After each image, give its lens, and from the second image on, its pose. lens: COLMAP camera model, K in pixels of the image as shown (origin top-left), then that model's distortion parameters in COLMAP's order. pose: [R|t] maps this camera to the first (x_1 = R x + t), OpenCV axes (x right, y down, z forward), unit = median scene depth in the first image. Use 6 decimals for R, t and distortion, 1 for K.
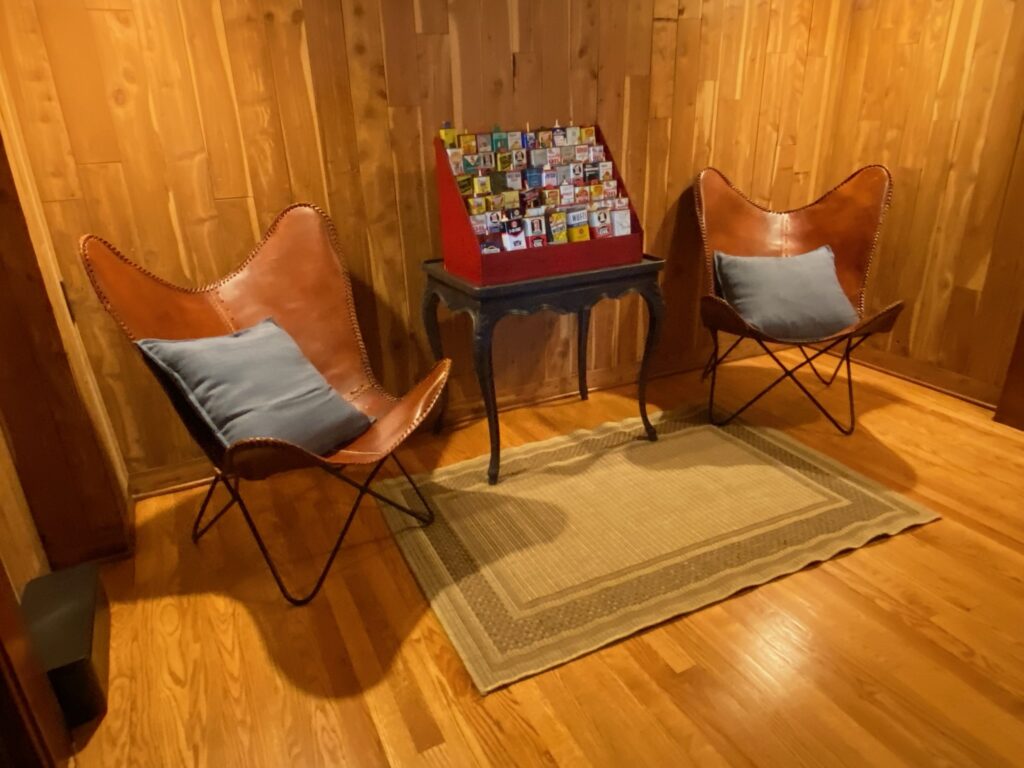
lens RADIAL K [[706.1, 0, 511.4], [0, 706.1, 382.7], [0, 0, 1]] dist [0.035933, -0.003546]
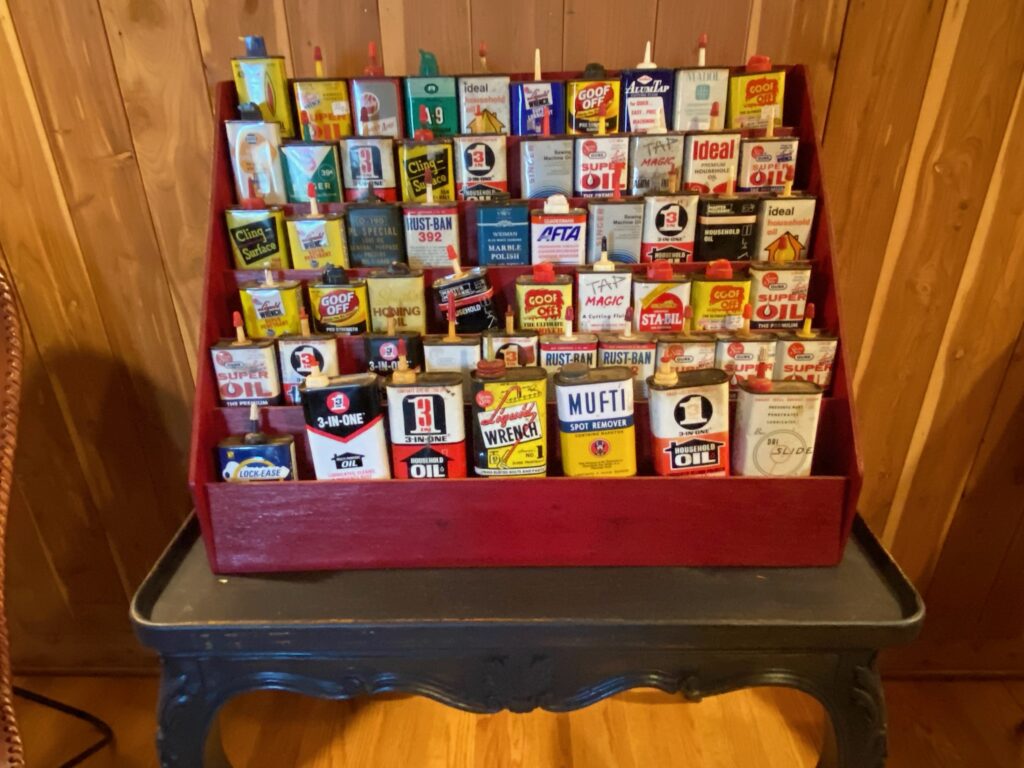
lens RADIAL K [[706.1, 0, 512.6], [0, 706.1, 388.6], [0, 0, 1]] dist [0.035933, -0.003546]
pose [[0.889798, 0.222168, -0.398624, 0.172884], [-0.186662, 0.974267, 0.126334, -0.263026], [0.416434, -0.038004, 0.908372, 0.717589]]
